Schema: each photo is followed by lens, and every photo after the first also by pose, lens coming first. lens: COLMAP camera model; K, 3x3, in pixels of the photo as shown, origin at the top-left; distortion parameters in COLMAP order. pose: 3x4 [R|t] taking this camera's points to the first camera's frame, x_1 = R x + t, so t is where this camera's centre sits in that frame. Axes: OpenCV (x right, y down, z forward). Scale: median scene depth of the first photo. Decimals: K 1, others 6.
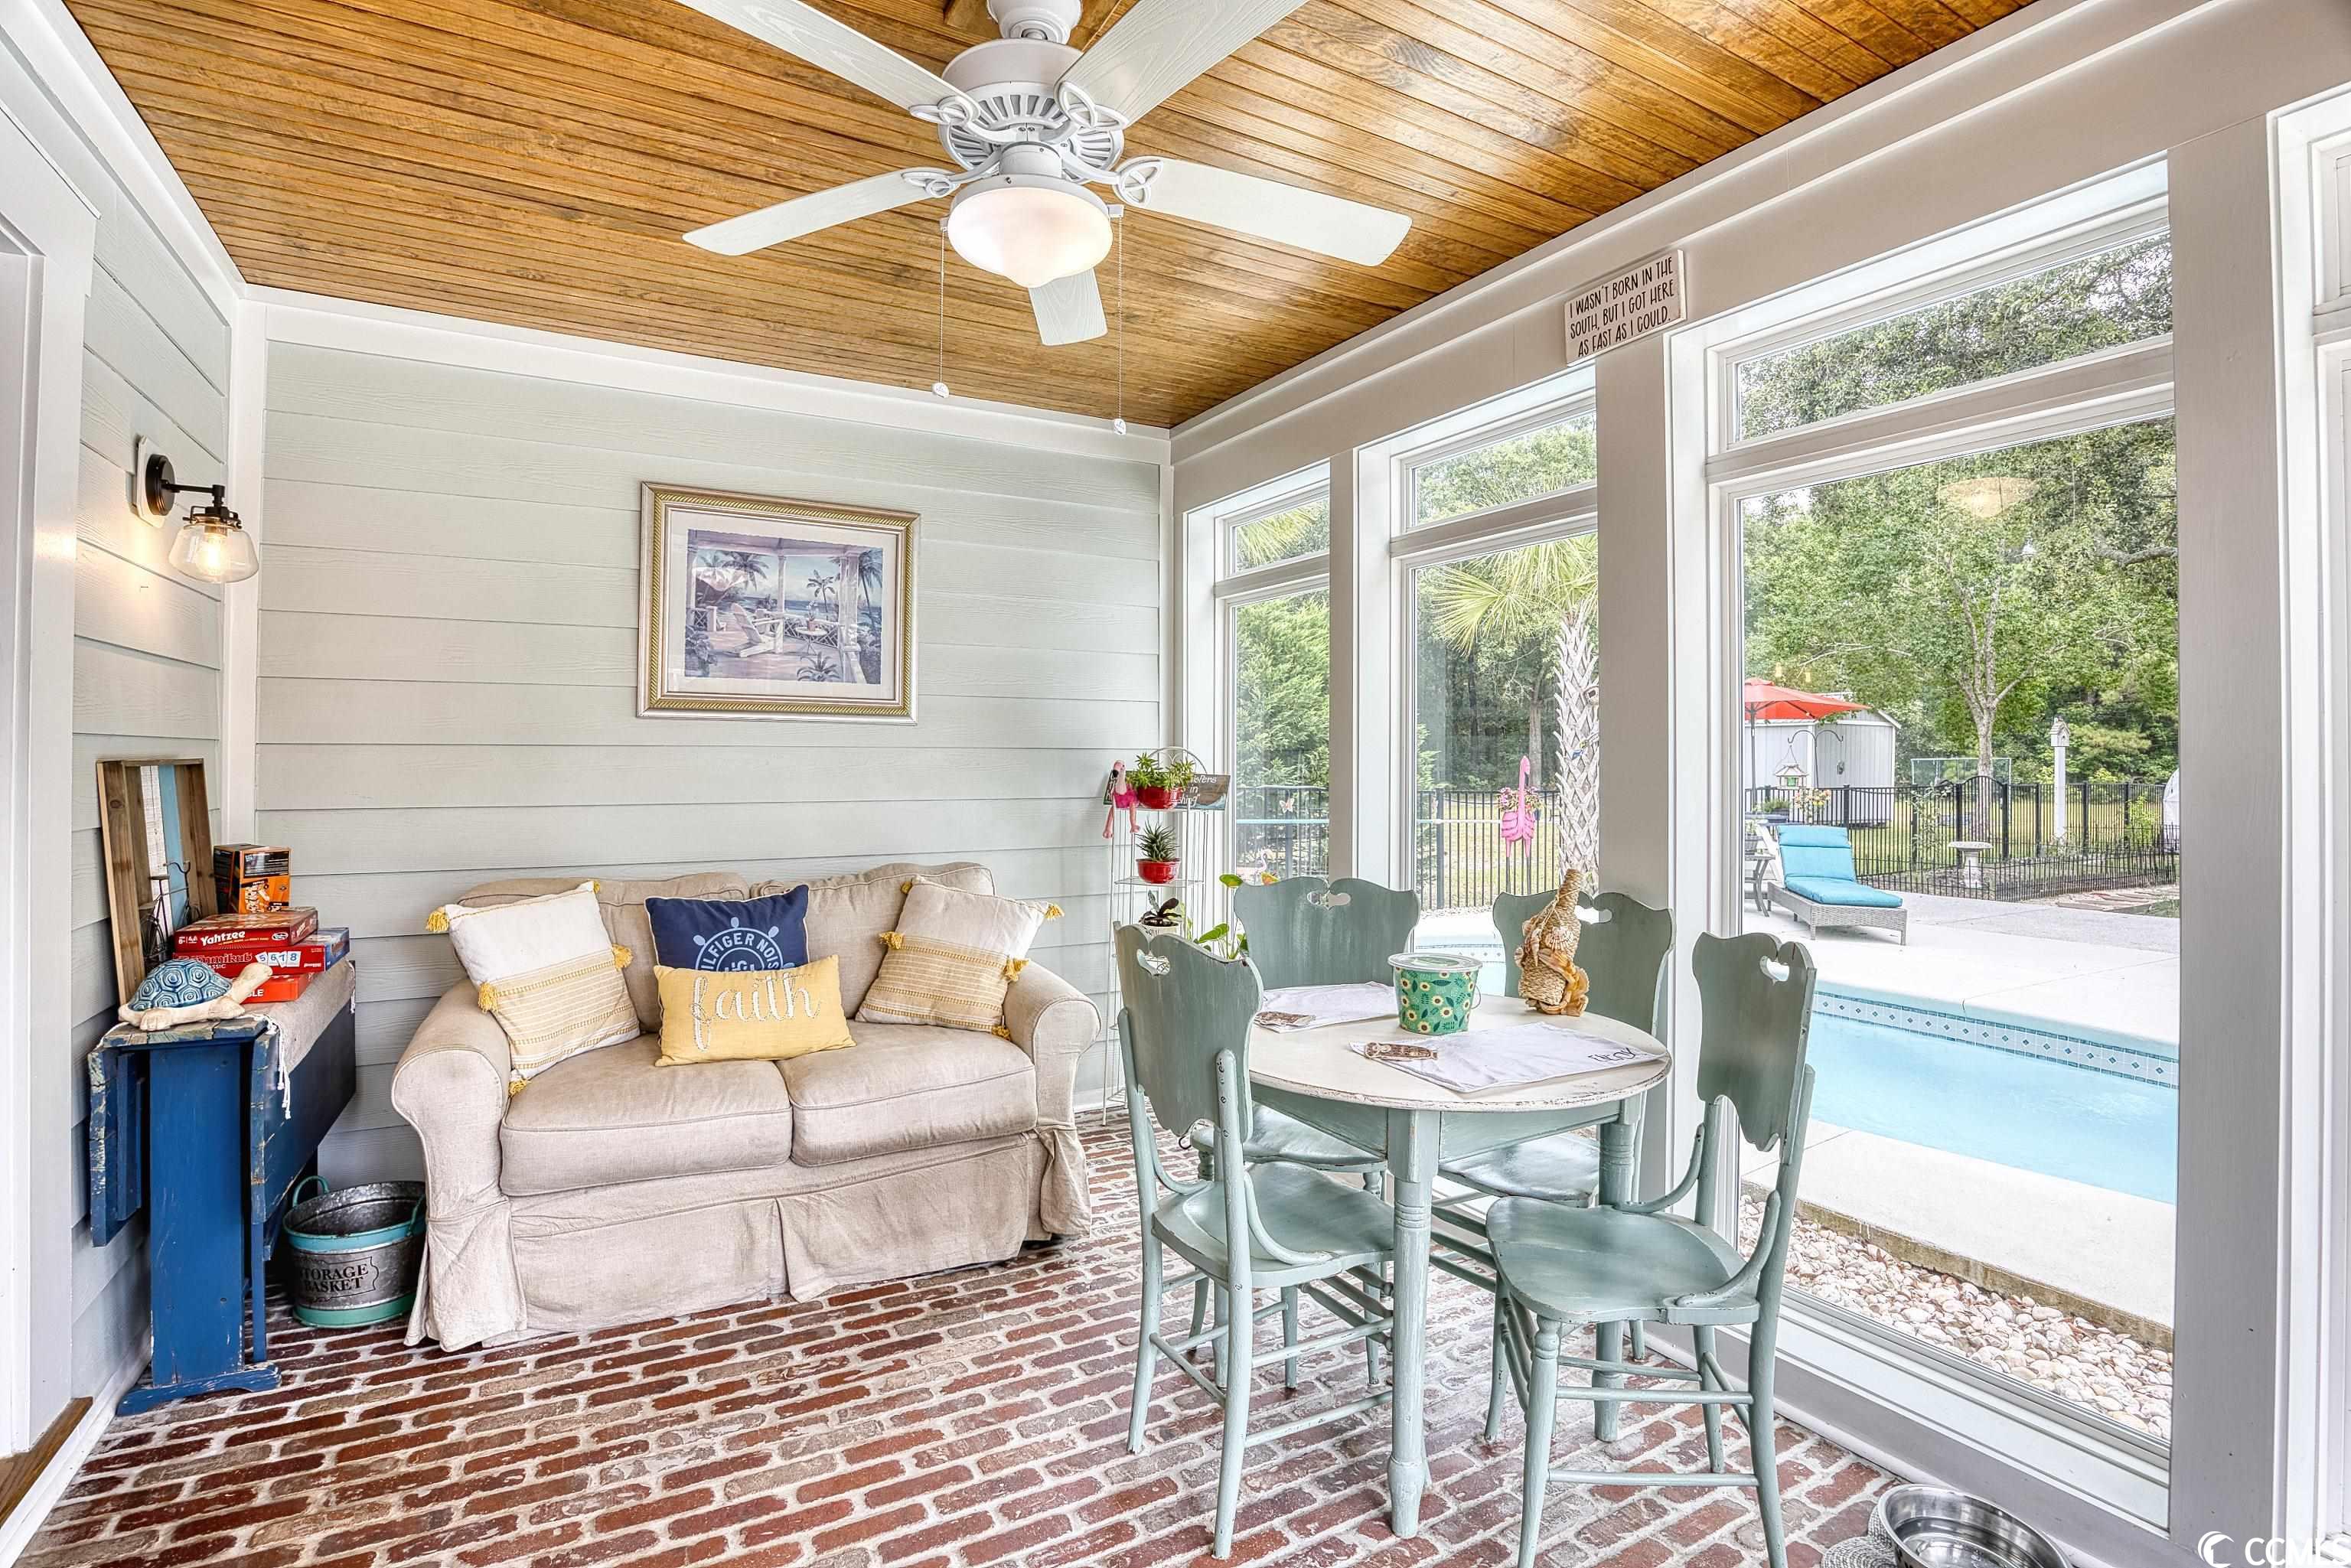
lens RADIAL K [[1088.5, 0, 1153.9], [0, 1088.5, 739.3], [0, 0, 1]] dist [-0.063800, 0.015705]
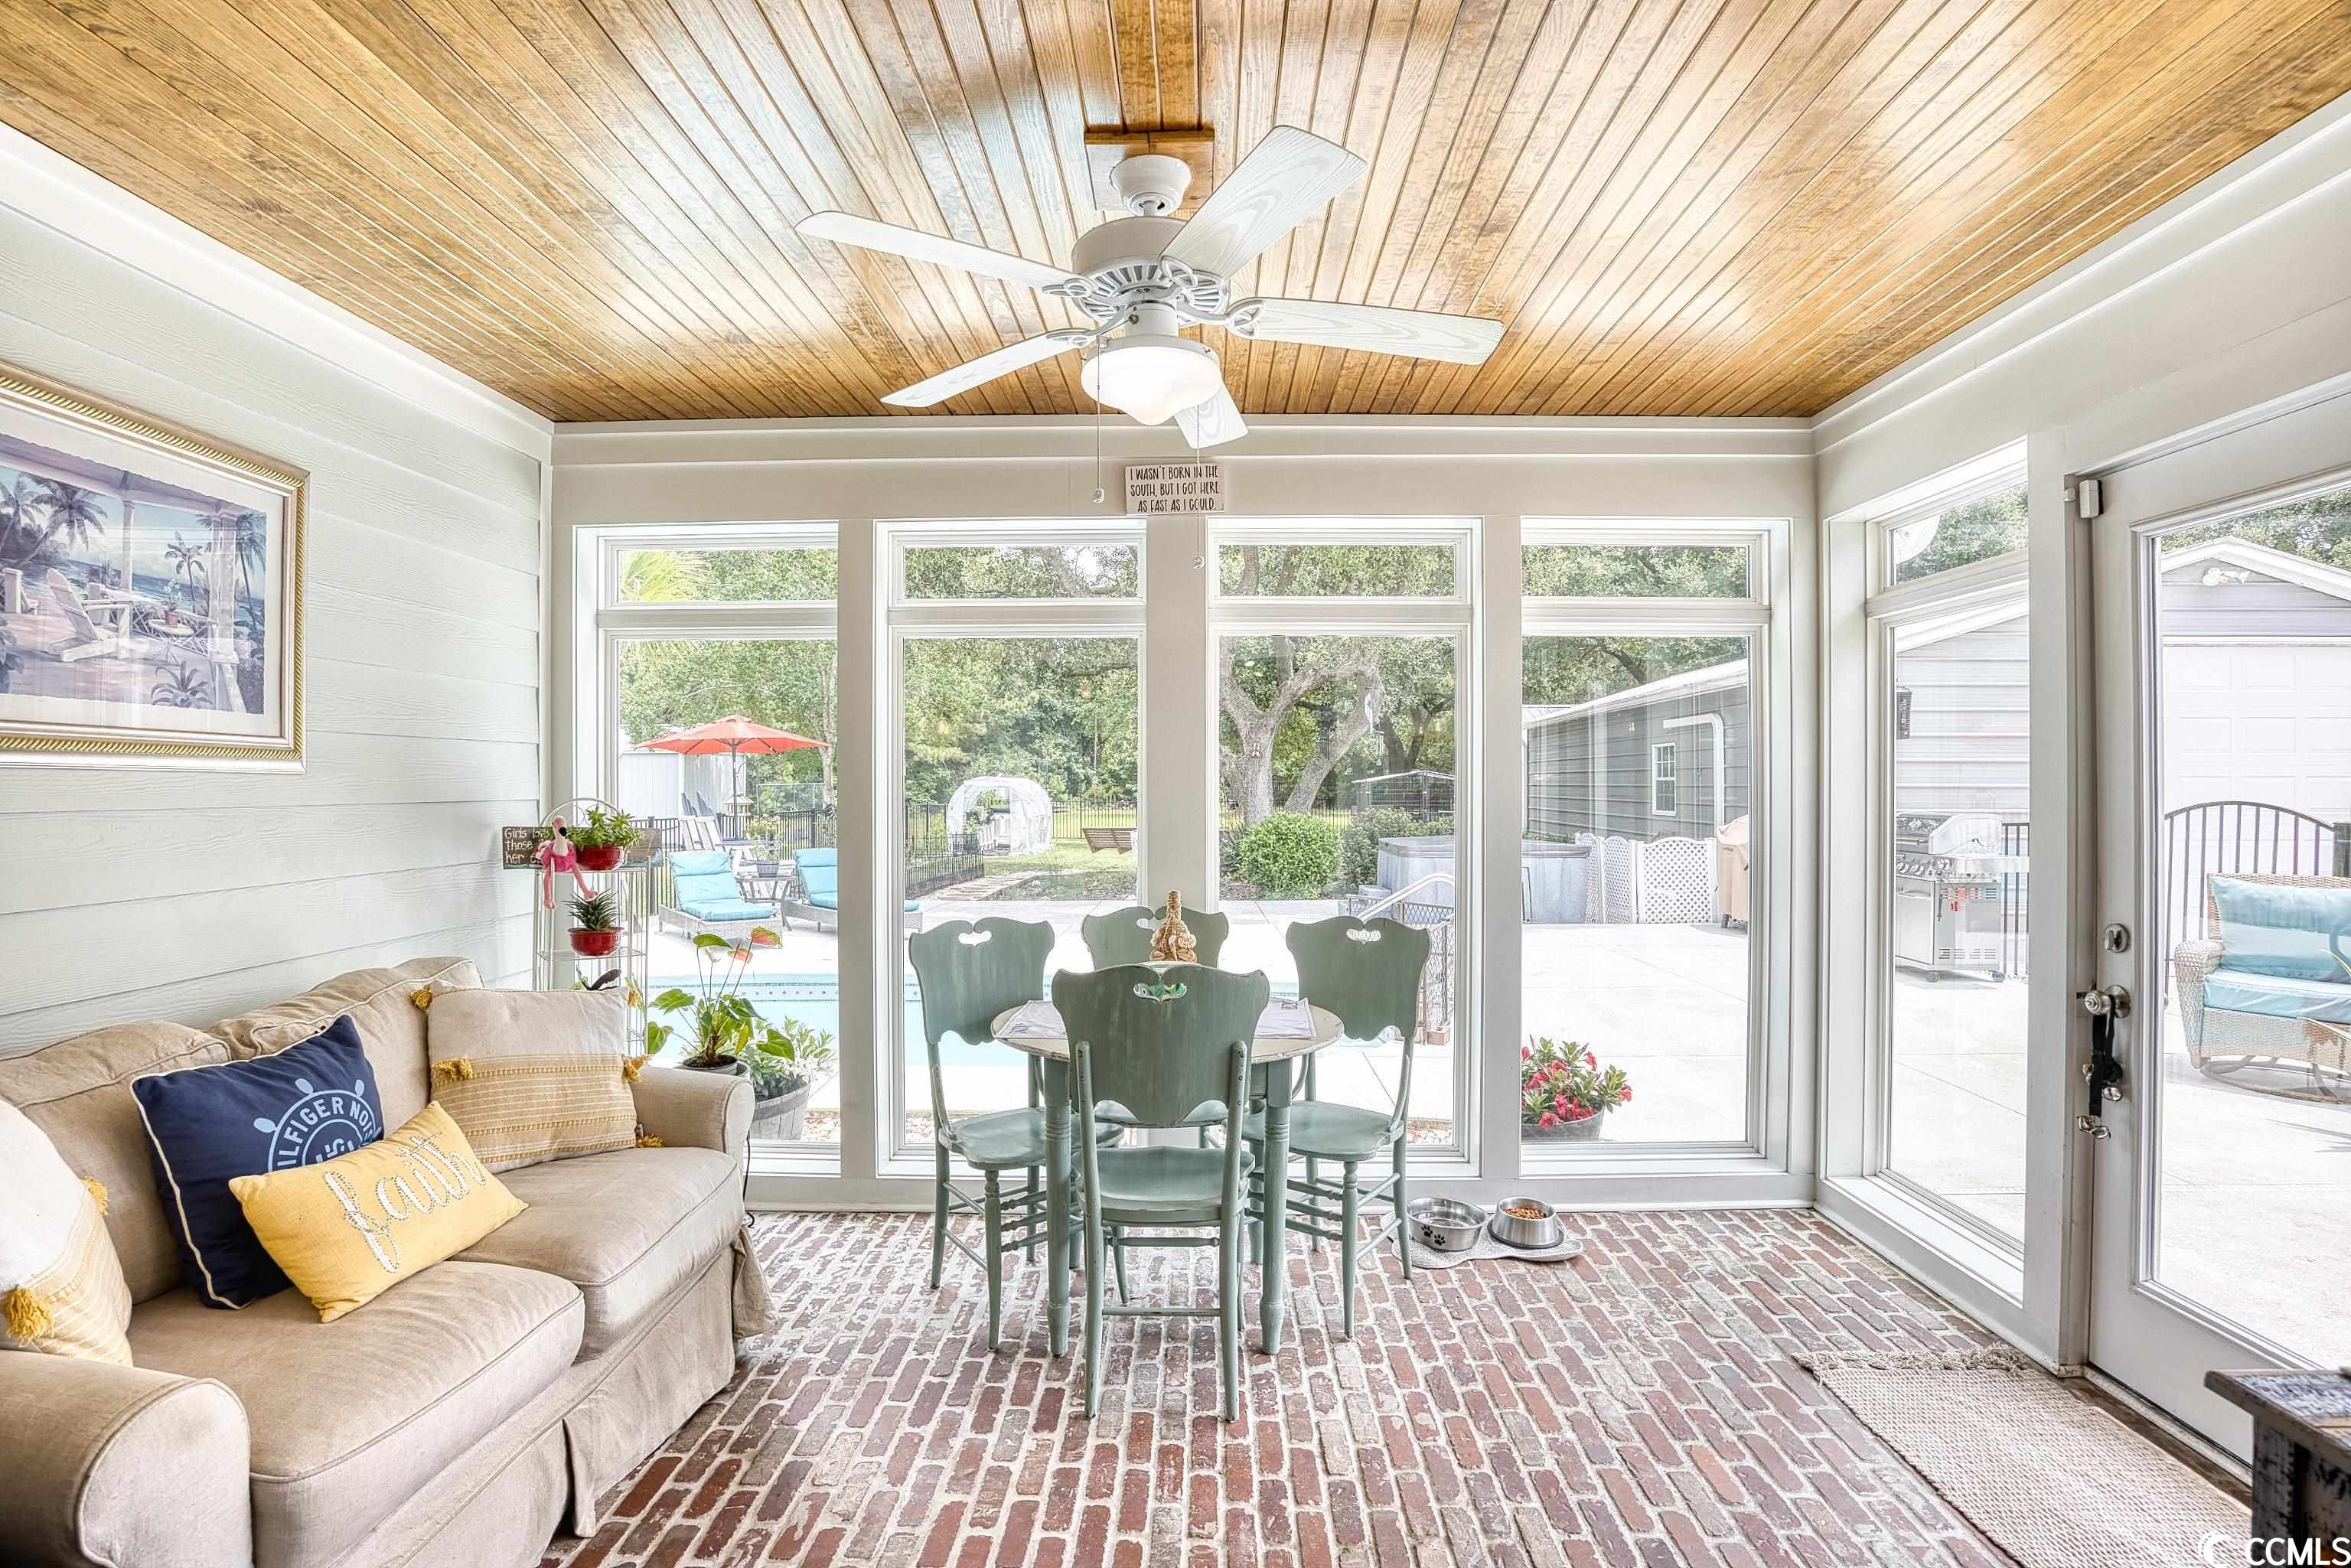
lens RADIAL K [[1088.5, 0, 1171.0], [0, 1088.5, 784.7], [0, 0, 1]] dist [-0.063800, 0.015705]
pose [[0.513875, -0.005480, 0.857848, -0.557379], [-0.011483, 0.999846, 0.013266, -0.023262], [-0.857788, -0.016668, 0.513733, 0.189117]]
